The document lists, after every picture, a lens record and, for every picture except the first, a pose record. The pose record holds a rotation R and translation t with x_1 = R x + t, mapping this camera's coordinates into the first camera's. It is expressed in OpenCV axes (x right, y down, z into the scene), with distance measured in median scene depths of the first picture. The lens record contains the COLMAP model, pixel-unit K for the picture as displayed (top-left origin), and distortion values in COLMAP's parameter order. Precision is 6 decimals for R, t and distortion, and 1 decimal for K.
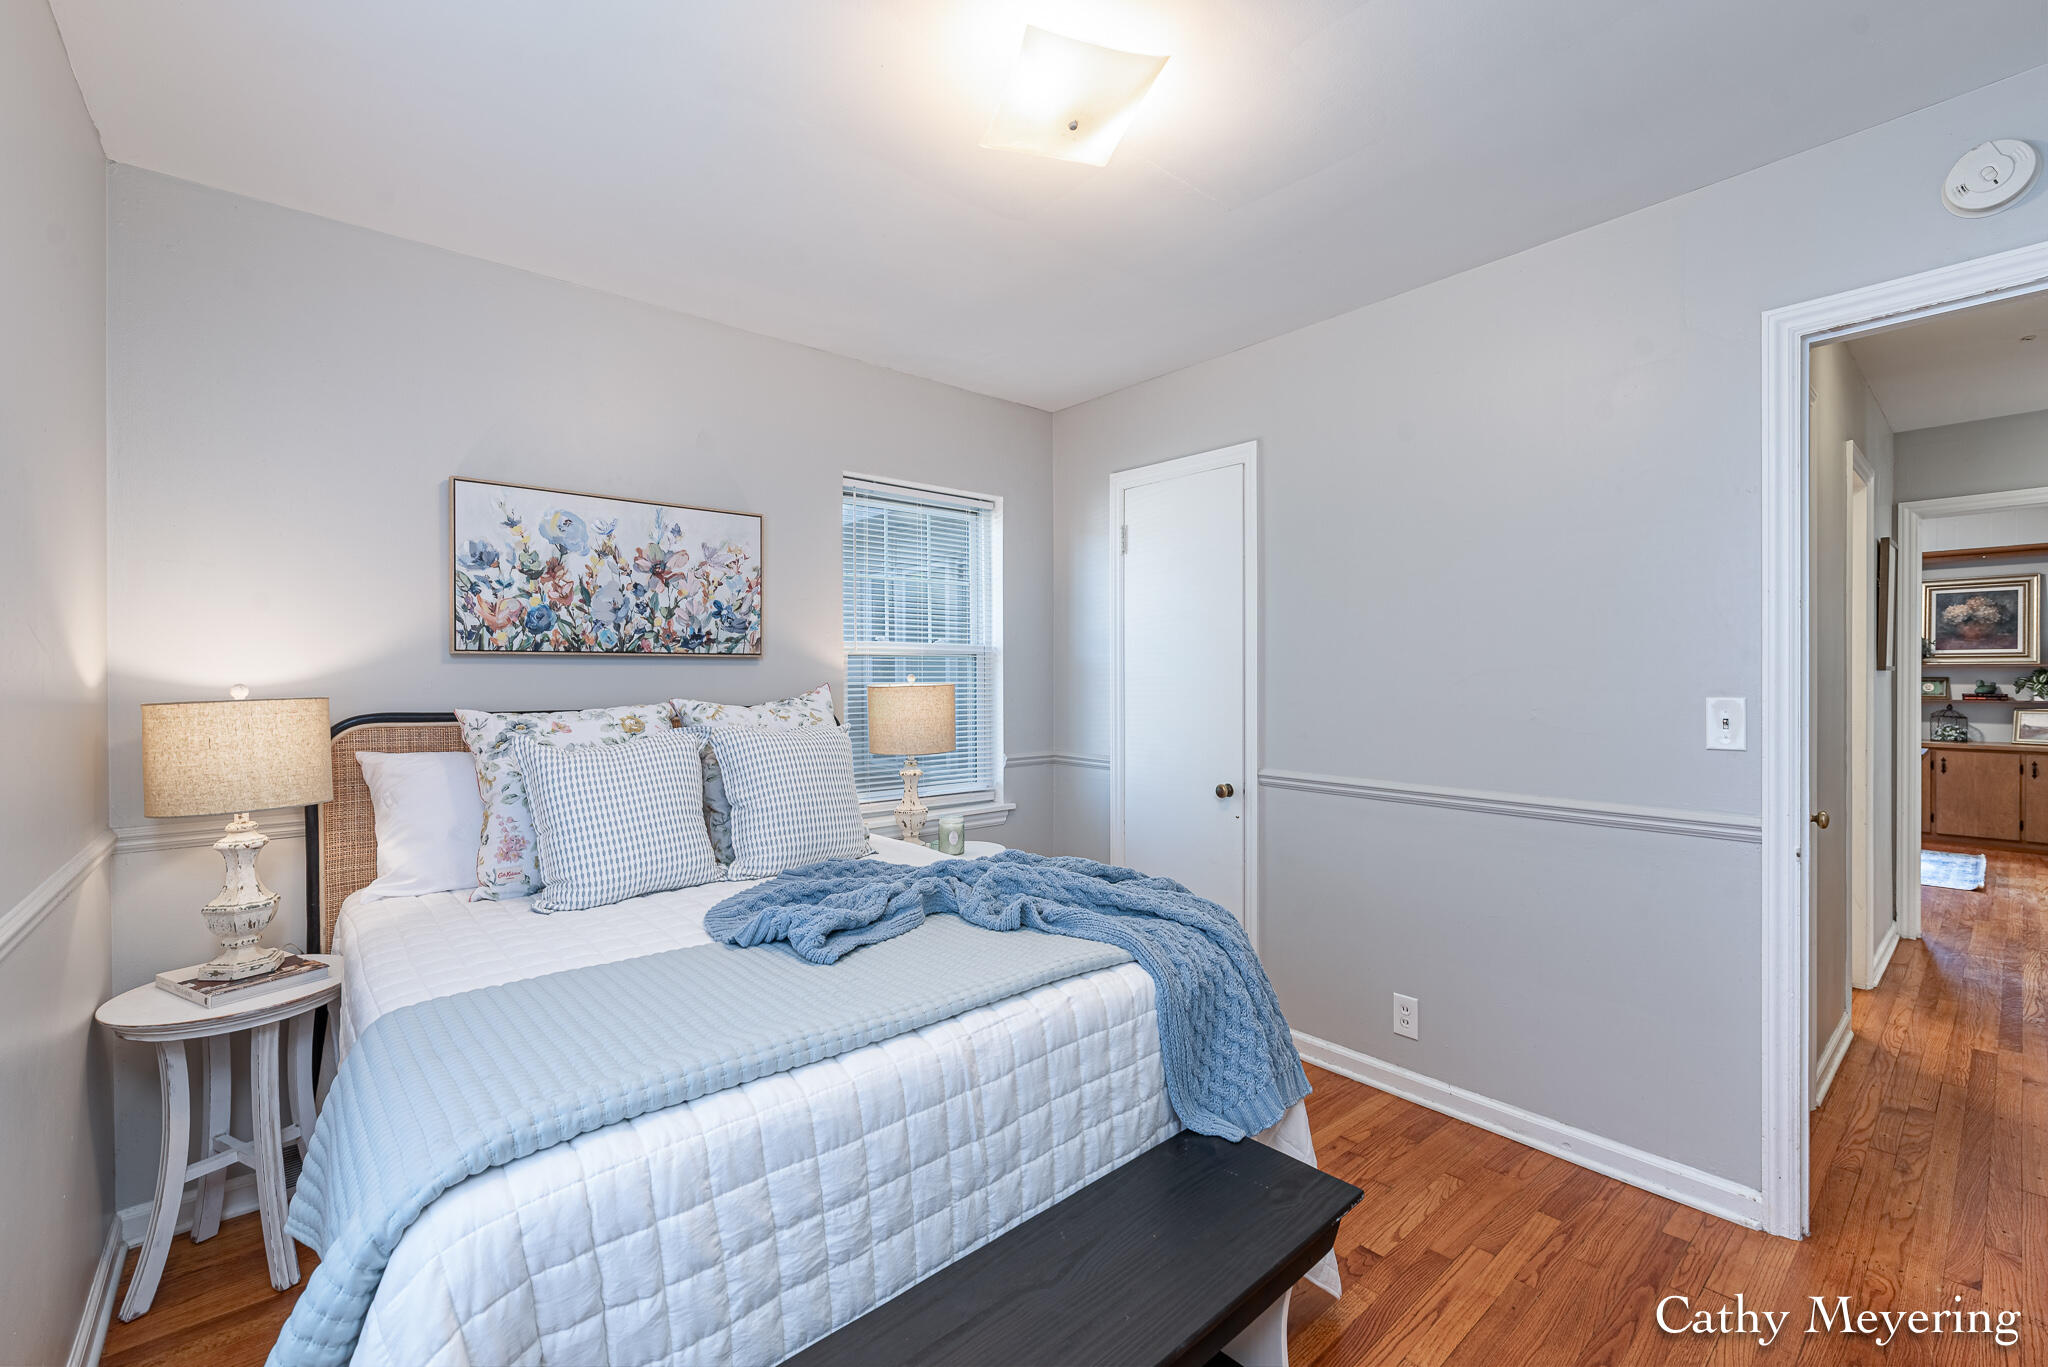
lens RADIAL K [[869.3, 0, 1022.2], [0, 869.3, 680.1], [0, 0, 1]] dist [-0.002196, -0.000586]
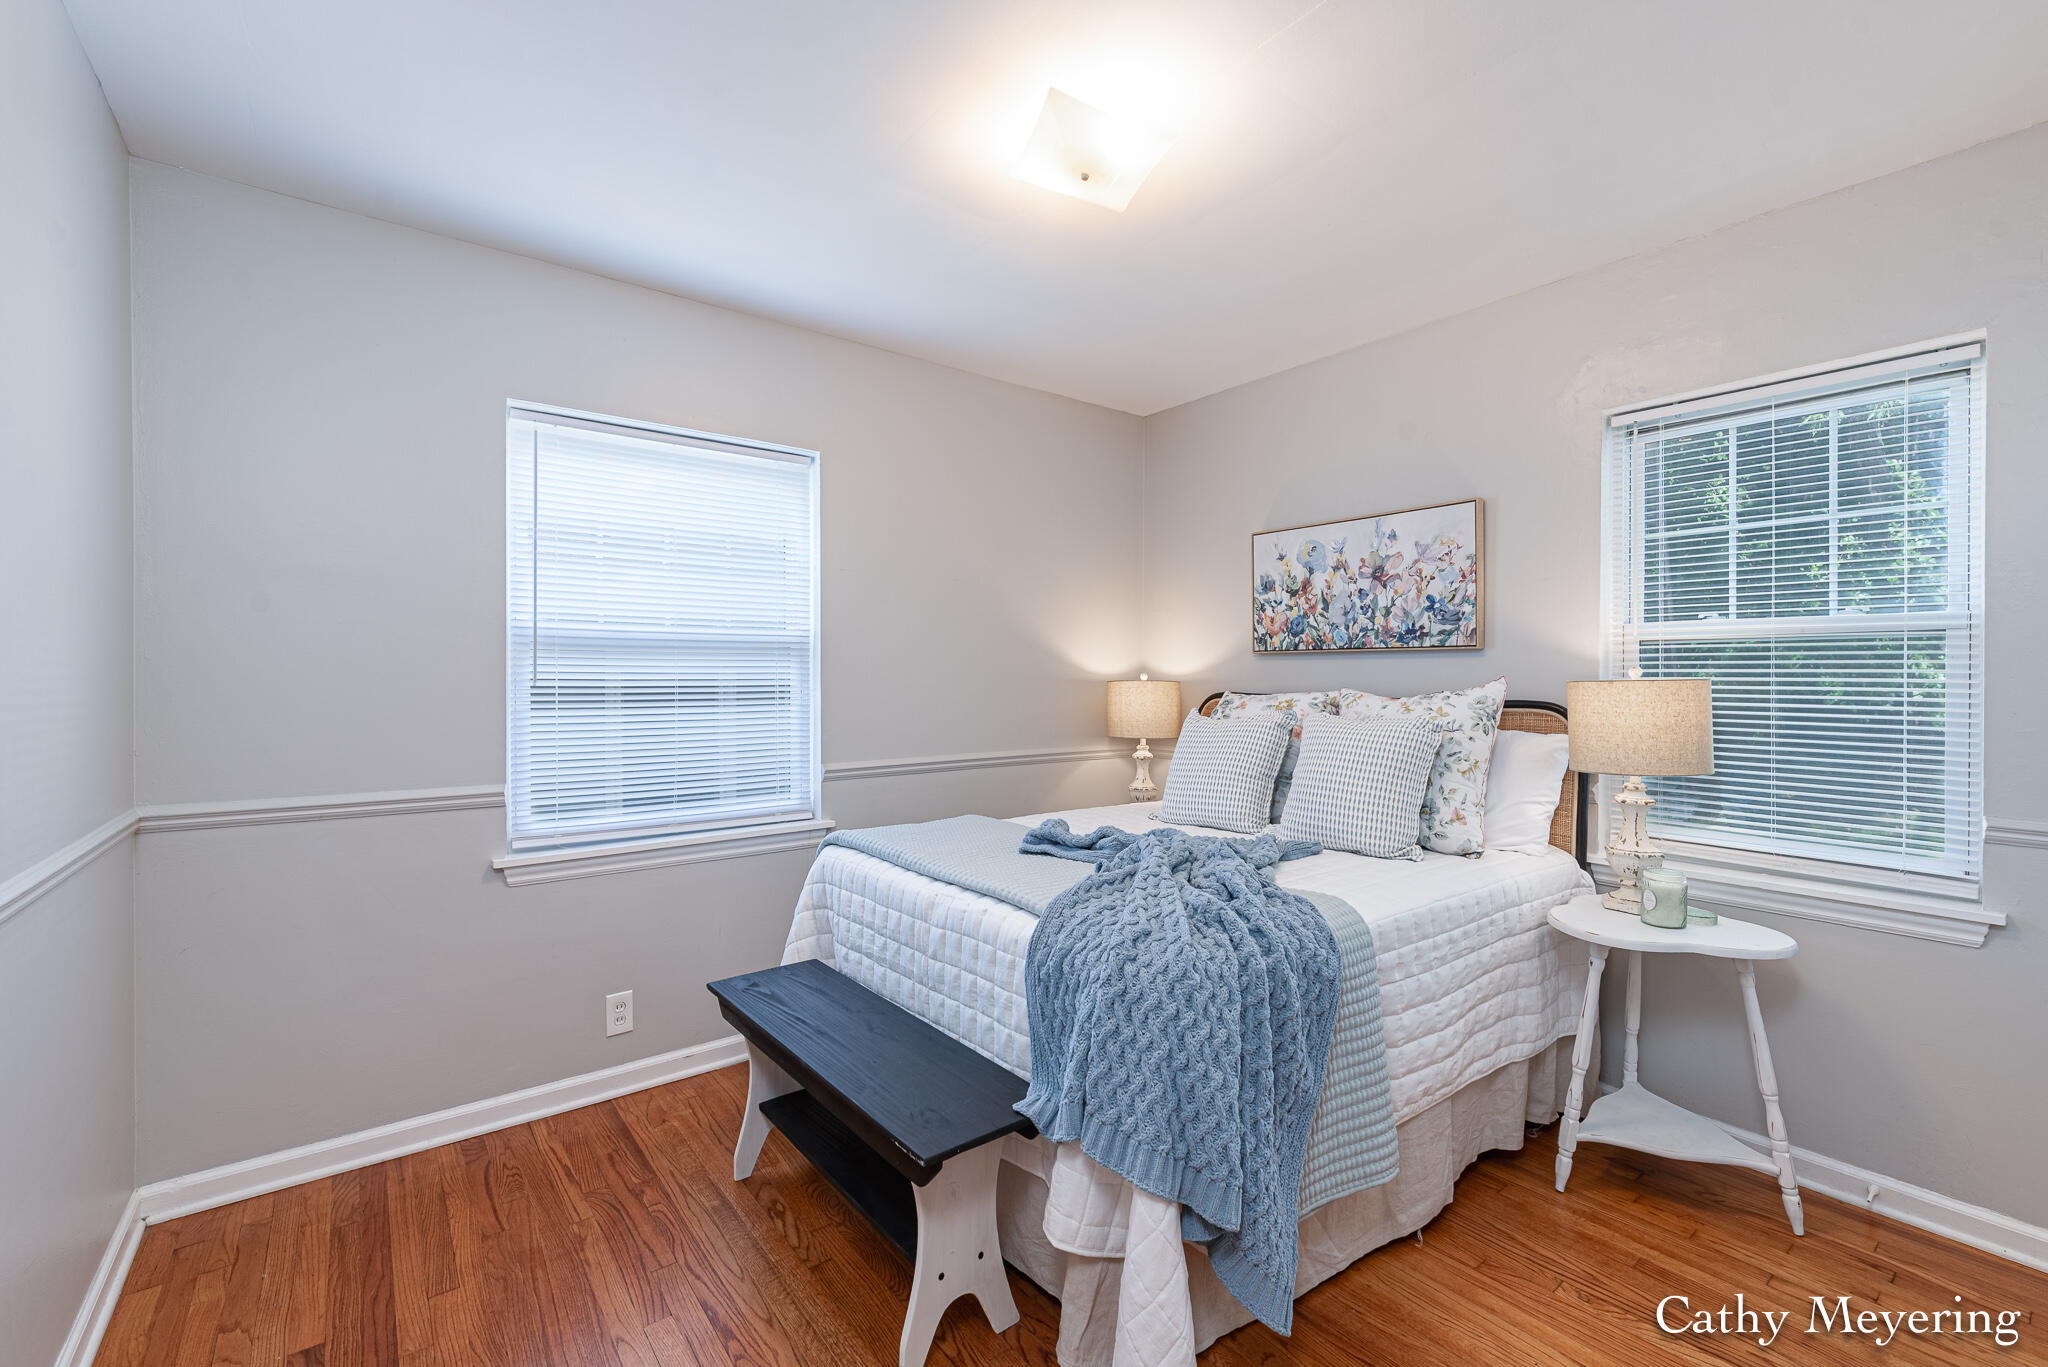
lens RADIAL K [[869.3, 0, 1018.7], [0, 869.3, 677.8], [0, 0, 1]] dist [-0.002196, -0.000586]
pose [[-0.067010, 0.006599, -0.997730, 0.761669], [-0.007320, 0.999948, 0.007106, 0.002639], [0.997725, 0.007780, -0.066958, 0.634153]]
